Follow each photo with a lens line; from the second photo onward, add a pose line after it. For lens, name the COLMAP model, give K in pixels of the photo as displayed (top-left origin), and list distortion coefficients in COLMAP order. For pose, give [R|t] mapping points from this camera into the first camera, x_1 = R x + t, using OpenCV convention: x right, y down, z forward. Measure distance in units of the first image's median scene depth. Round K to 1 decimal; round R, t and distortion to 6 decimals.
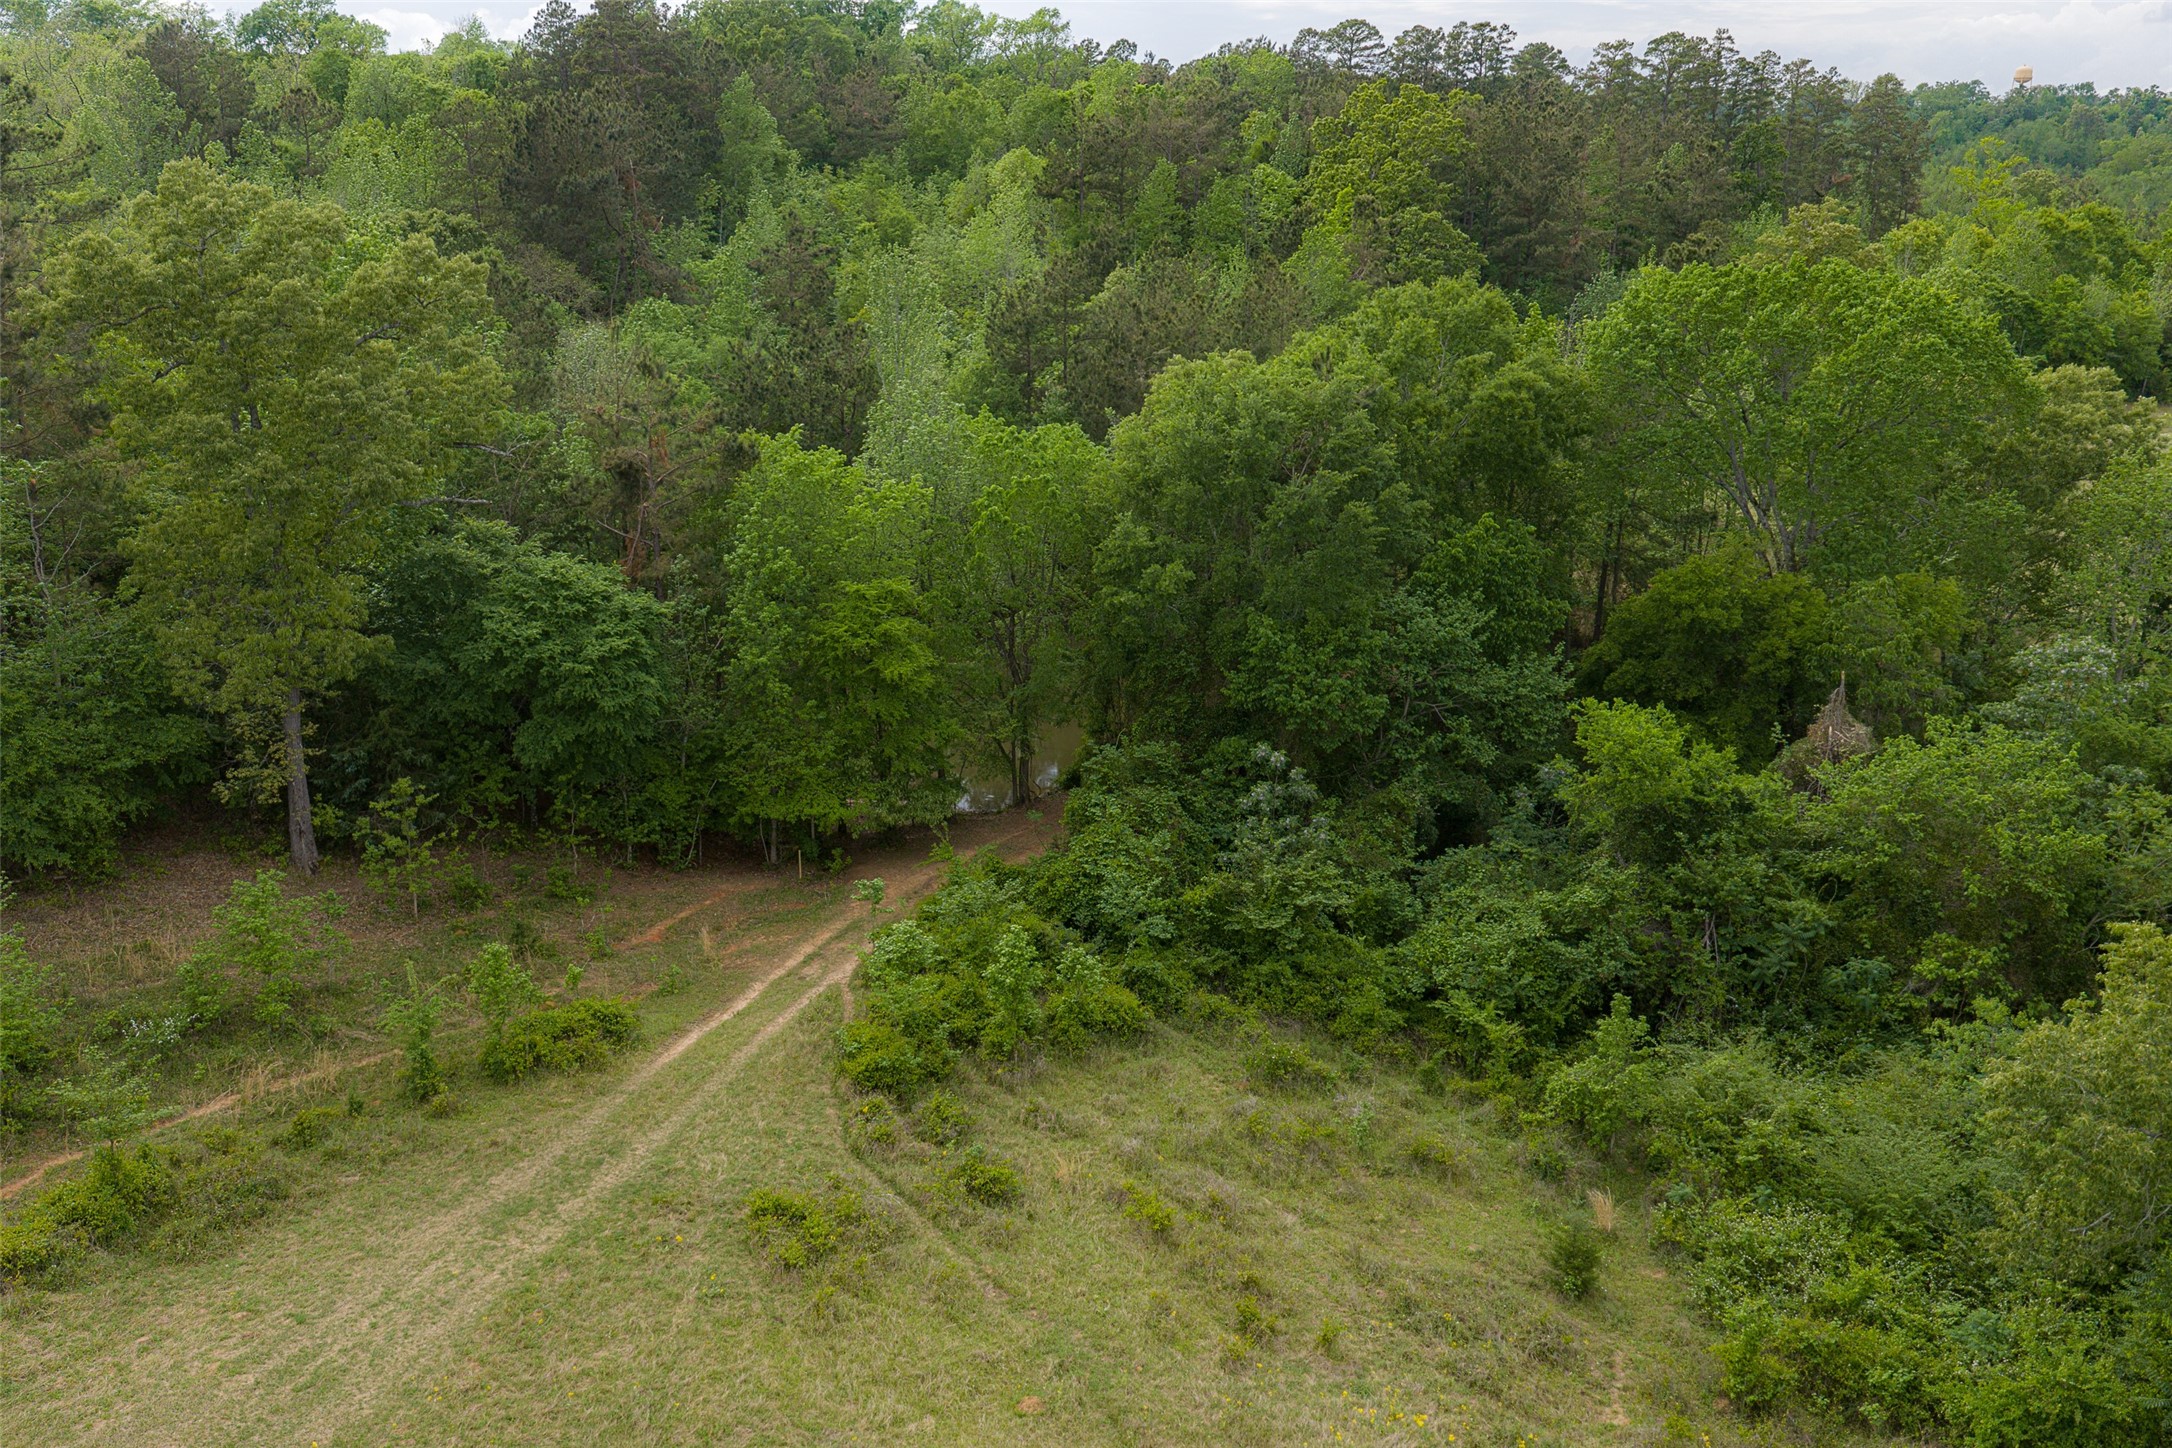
lens RADIAL K [[1740.1, 0, 1084.5], [0, 1740.1, 722.5], [0, 0, 1]] dist [-0.001966, -0.001100]
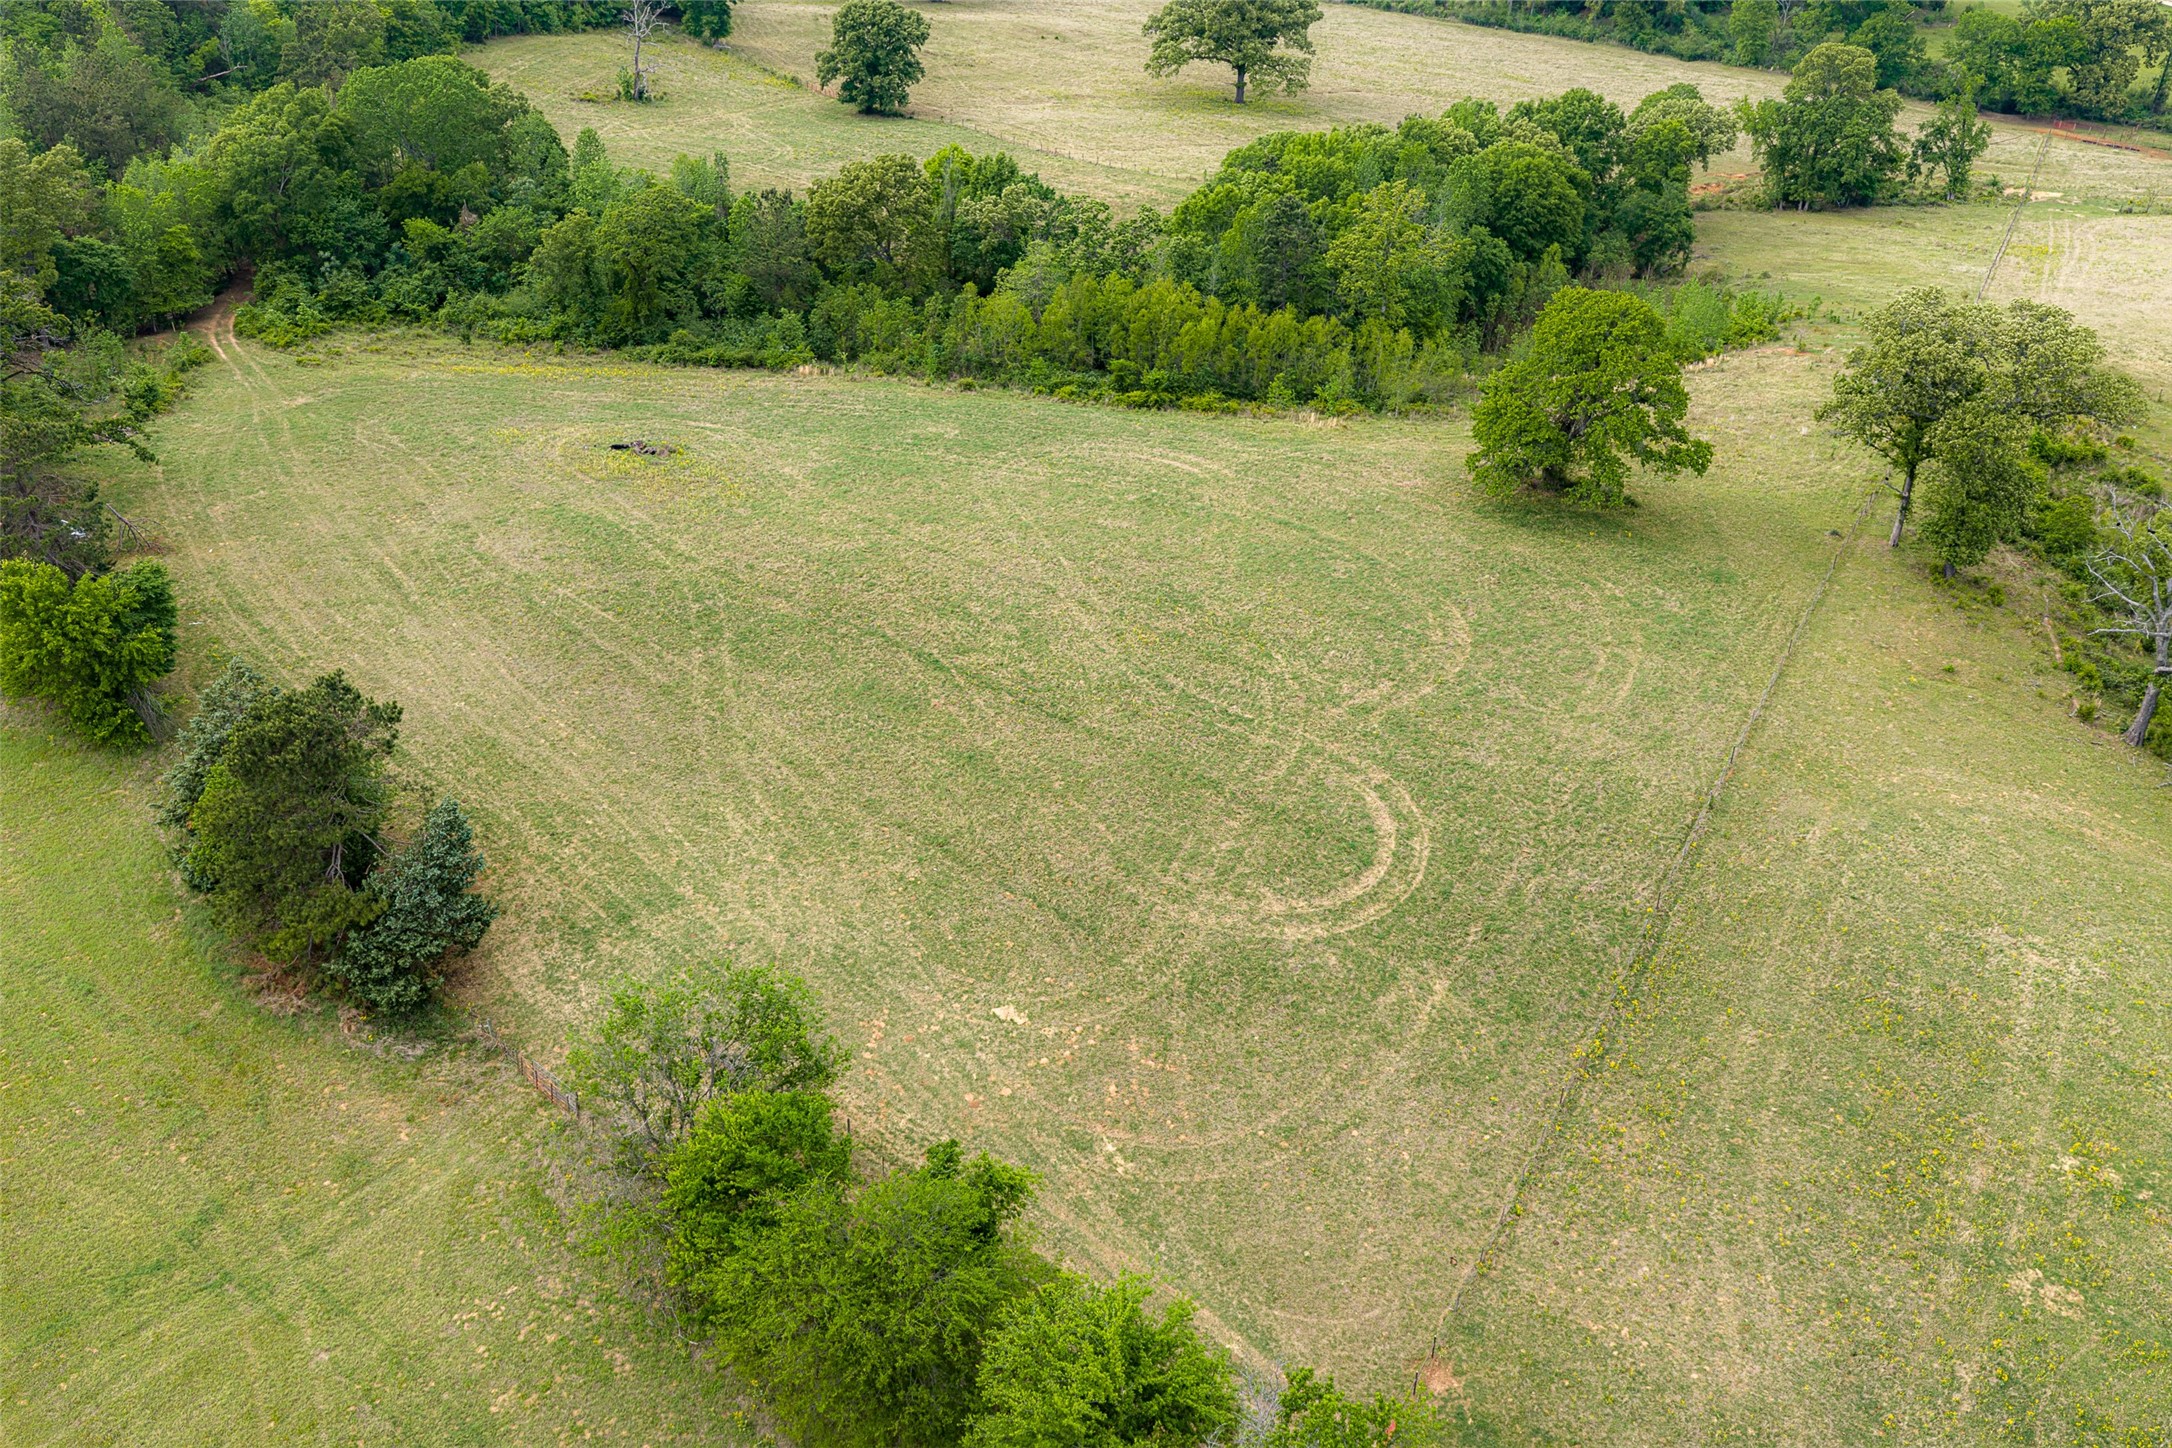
lens RADIAL K [[1740.1, 0, 1084.4], [0, 1740.1, 725.2], [0, 0, 1]] dist [-0.001966, -0.001100]
pose [[0.679677, -0.374162, 0.630906, -1.320917], [0.212191, 0.923636, 0.319173, 0.095971], [-0.702150, -0.083062, 0.707168, -2.434780]]
